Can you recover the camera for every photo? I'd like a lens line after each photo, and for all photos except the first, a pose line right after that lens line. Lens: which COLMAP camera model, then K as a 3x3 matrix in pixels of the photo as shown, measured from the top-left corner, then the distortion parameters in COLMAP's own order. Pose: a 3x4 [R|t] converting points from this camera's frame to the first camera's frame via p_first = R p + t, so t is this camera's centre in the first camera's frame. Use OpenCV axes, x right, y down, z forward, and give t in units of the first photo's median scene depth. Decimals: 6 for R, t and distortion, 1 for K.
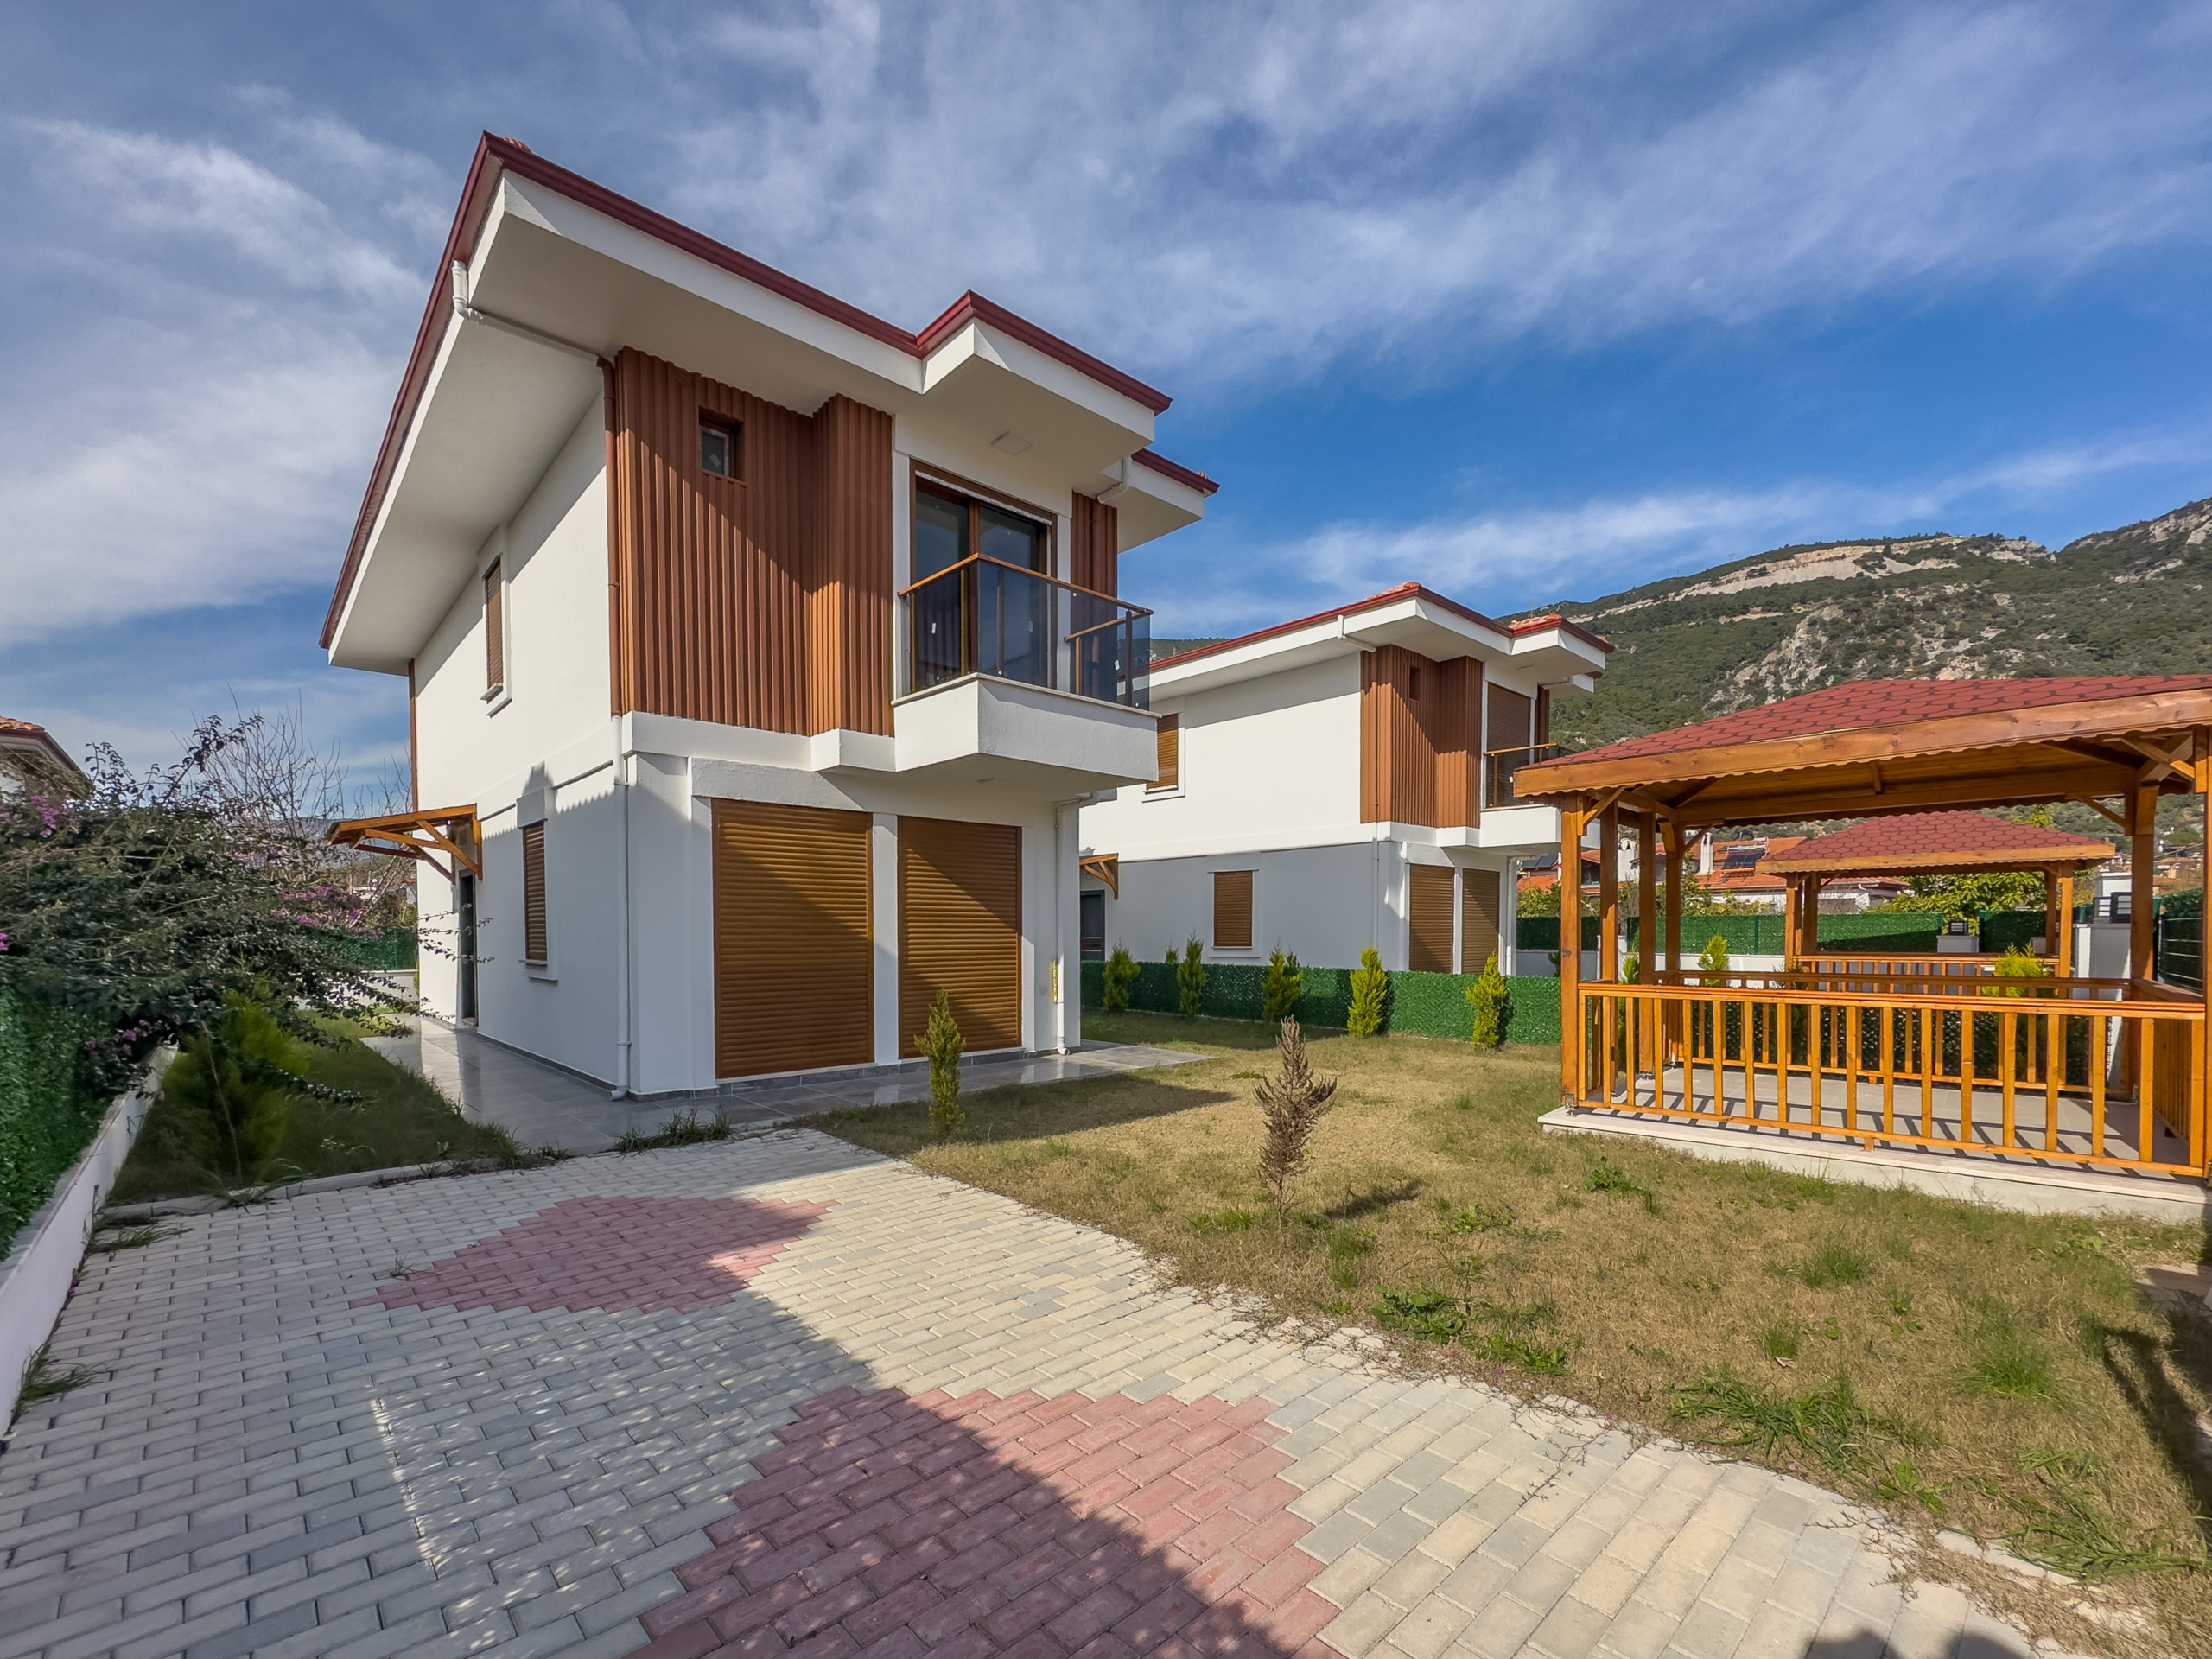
lens RADIAL K [[947.2, 0, 1112.2], [0, 947.2, 846.7], [0, 0, 1]] dist [-0.001221, -0.000478]
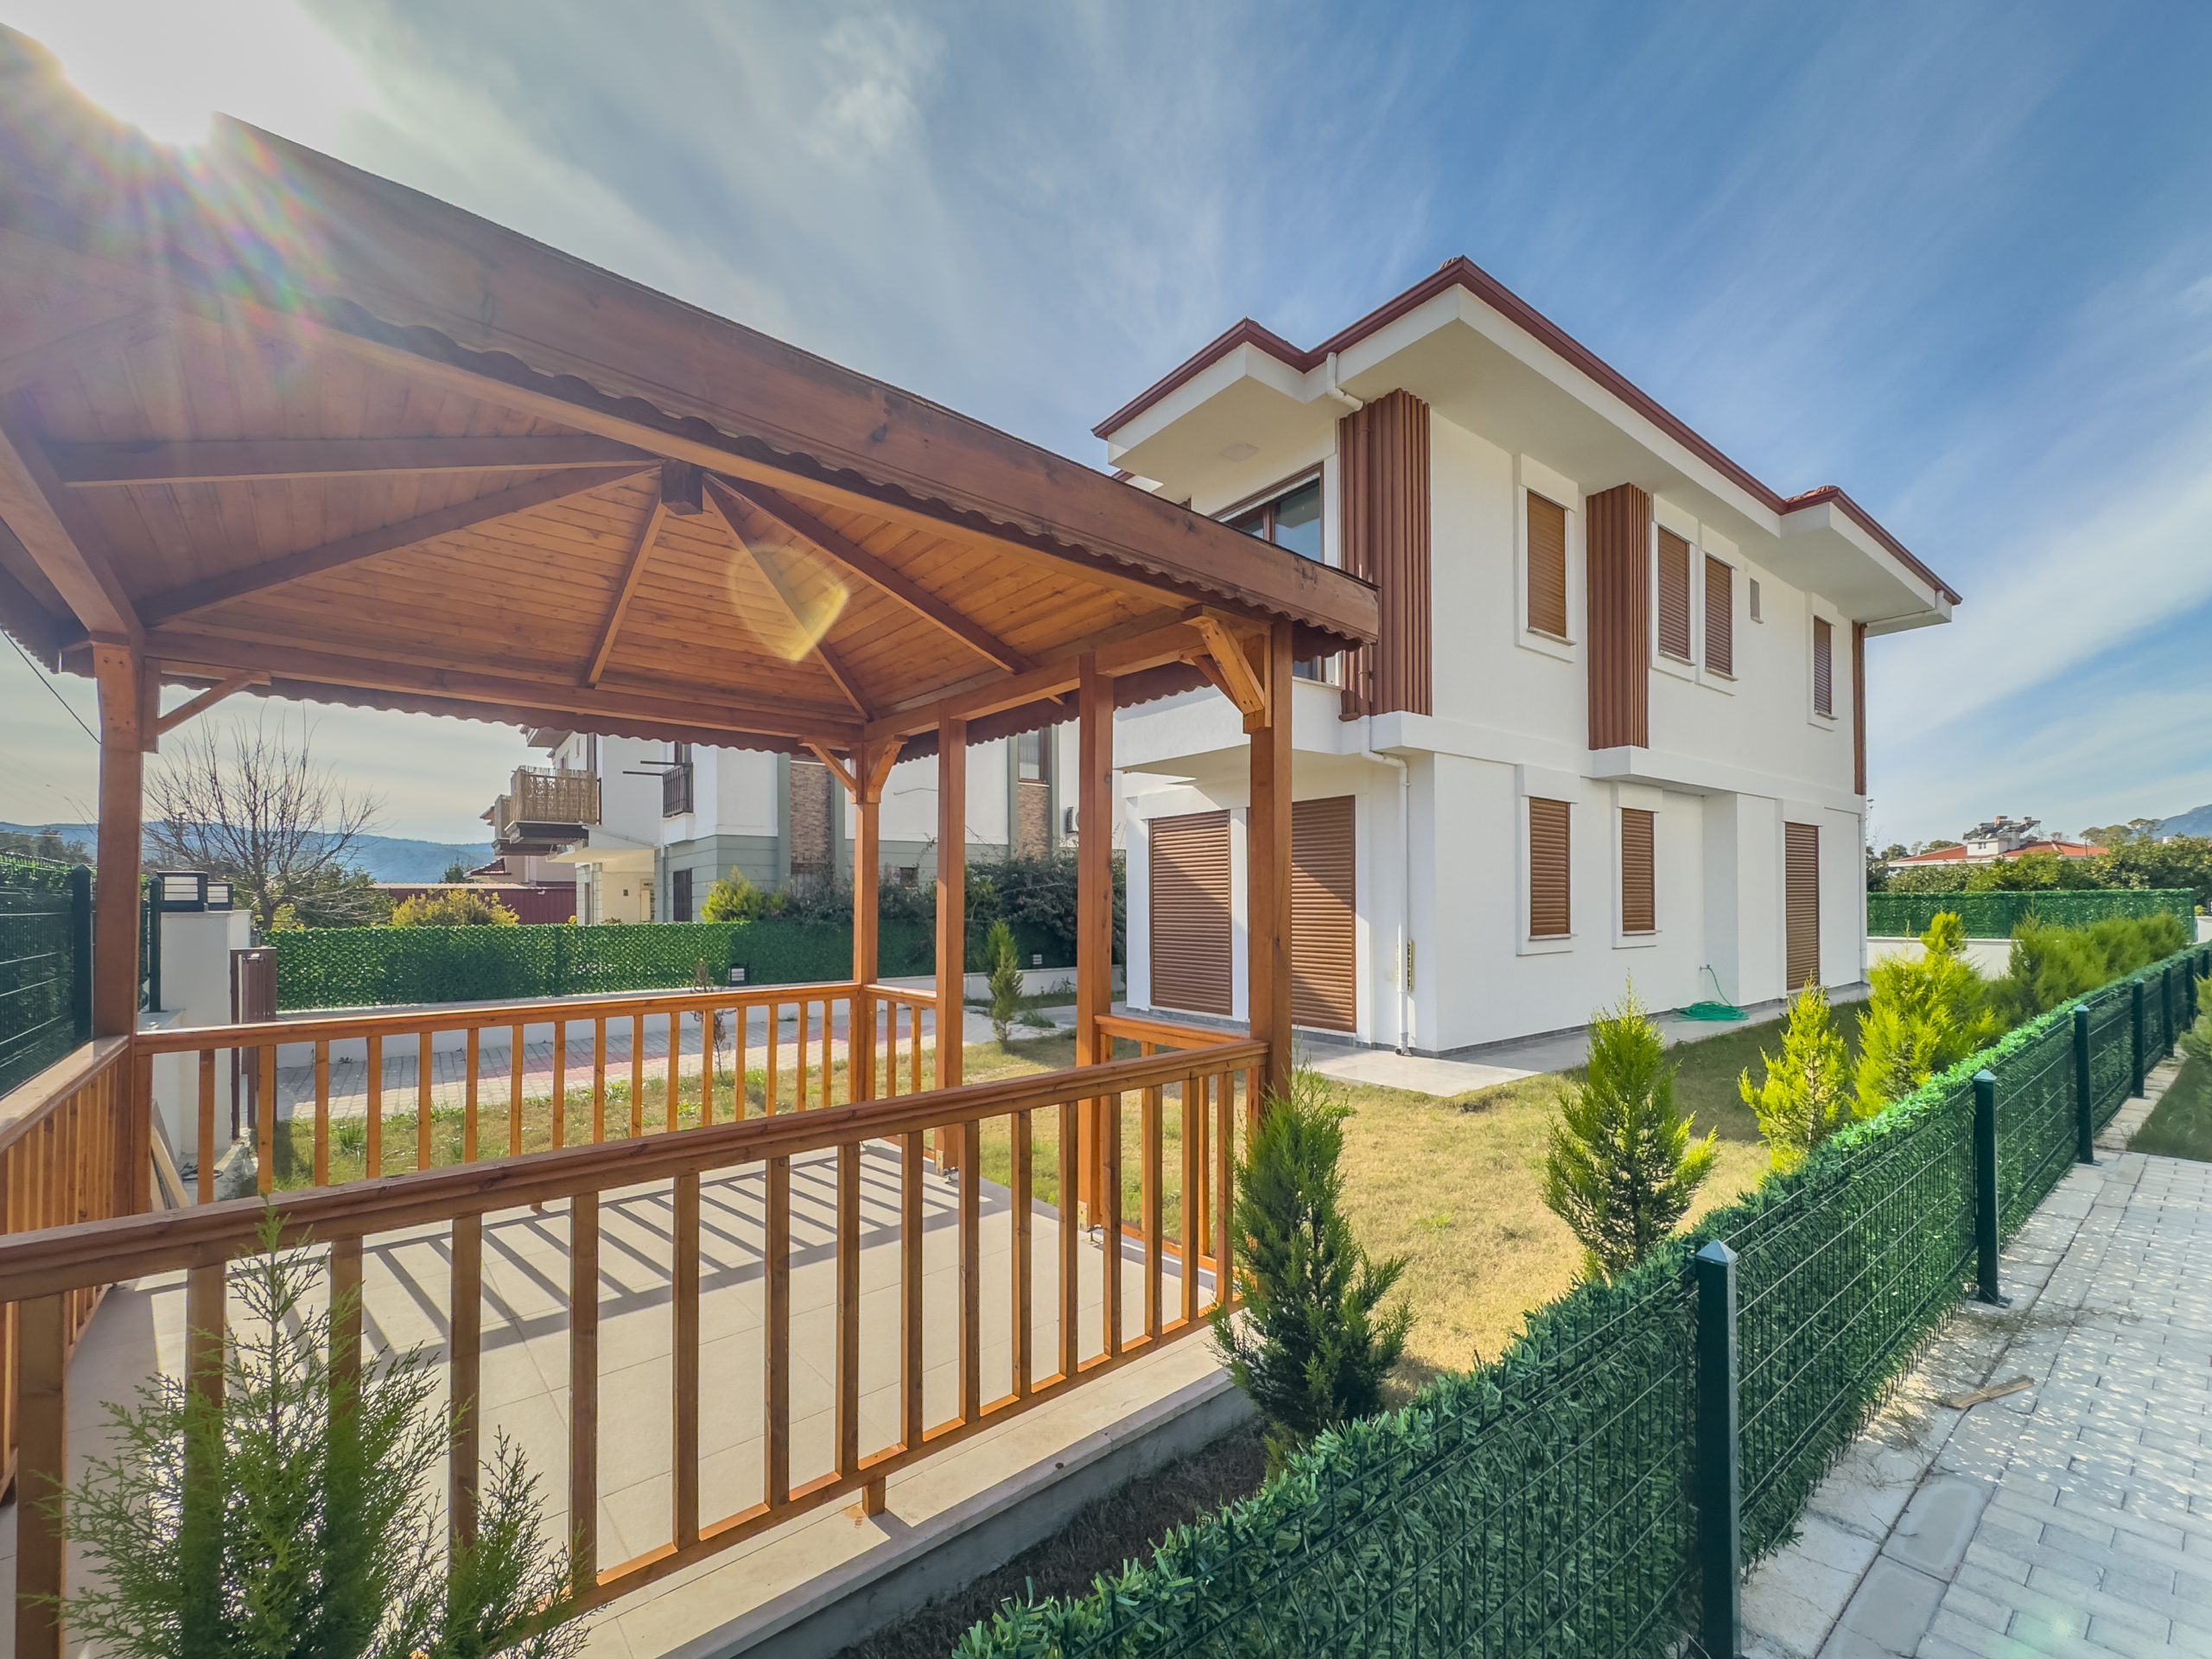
lens RADIAL K [[922.7, 0, 1111.1], [0, 922.7, 835.5], [0, 0, 1]] dist [-0.001236, -0.000150]
pose [[-0.026930, -0.072174, -0.997028, 0.971938], [0.072514, 0.994621, -0.073959, 0.078442], [0.997004, -0.074290, -0.021552, 0.925390]]
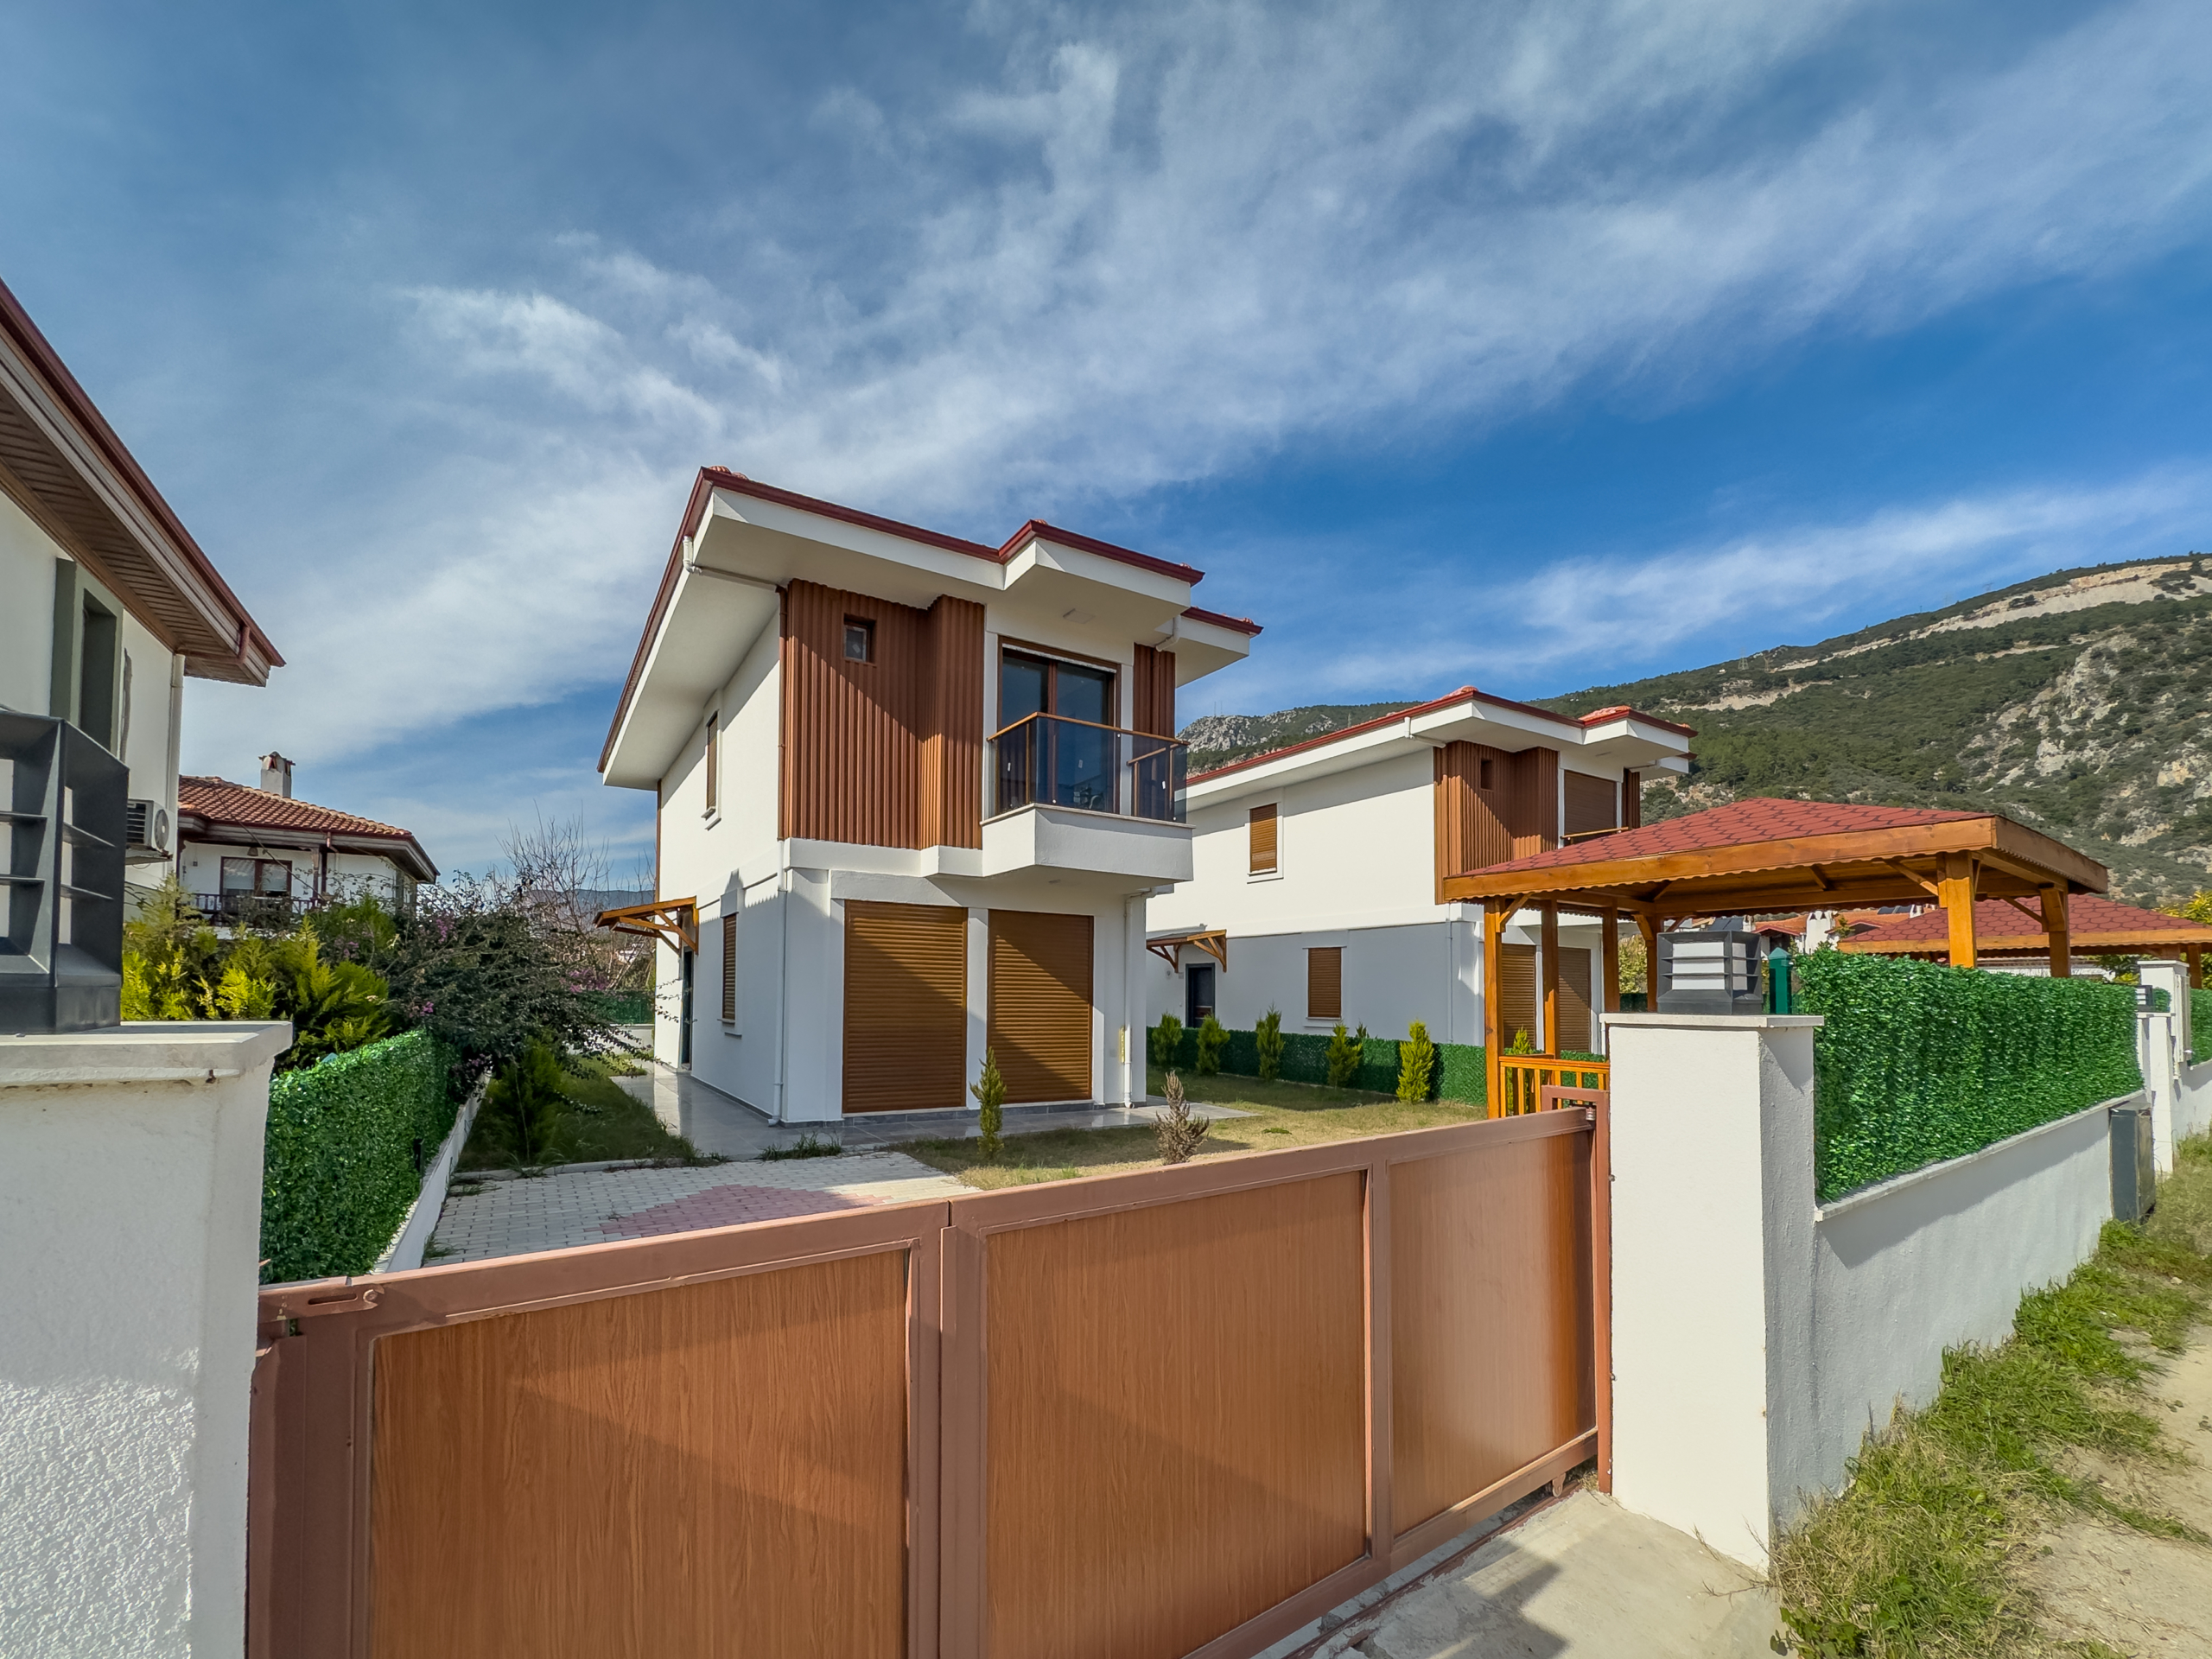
lens RADIAL K [[922.7, 0, 1111.1], [0, 922.7, 835.5], [0, 0, 1]] dist [-0.001236, -0.000150]
pose [[0.982340, -0.017979, -0.186241, 0.178884], [0.002300, 0.996457, -0.084067, -0.028994], [0.187093, 0.082154, 0.978901, -0.201025]]
